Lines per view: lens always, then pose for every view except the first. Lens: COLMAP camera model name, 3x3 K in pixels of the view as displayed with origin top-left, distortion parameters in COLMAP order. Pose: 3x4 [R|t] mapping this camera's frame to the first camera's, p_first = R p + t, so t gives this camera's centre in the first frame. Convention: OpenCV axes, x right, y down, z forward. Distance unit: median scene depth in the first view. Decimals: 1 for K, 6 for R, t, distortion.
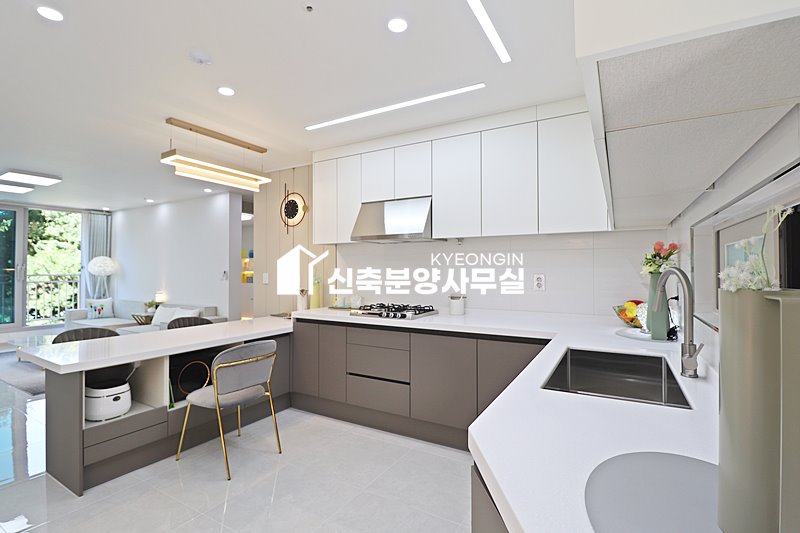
lens RADIAL K [[365.7, 0, 403.3], [0, 365.7, 261.2], [0, 0, 1]] dist [-0.011915, -0.007828]
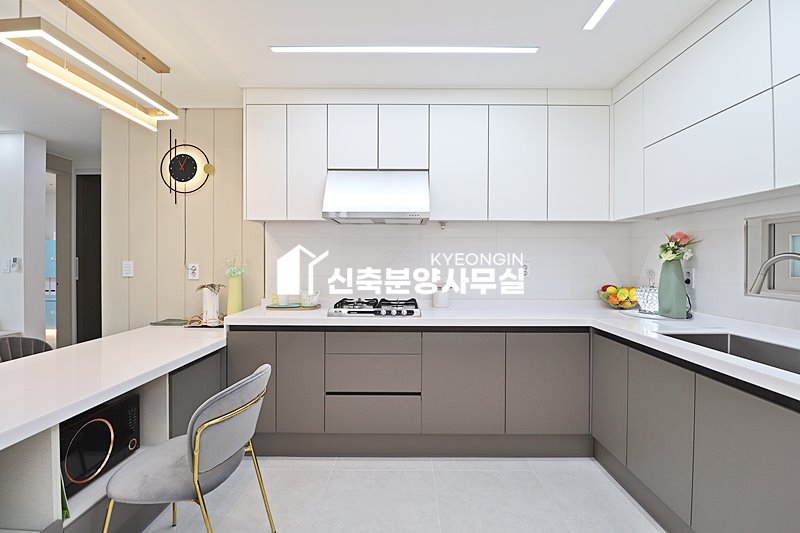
lens RADIAL K [[365.7, 0, 403.3], [0, 365.7, 261.2], [0, 0, 1]] dist [-0.011915, -0.007828]
pose [[0.875096, 0.002994, 0.483941, -0.333785], [-0.015247, 0.999655, 0.021386, 0.014522], [-0.483710, -0.026094, 0.874840, 0.241422]]
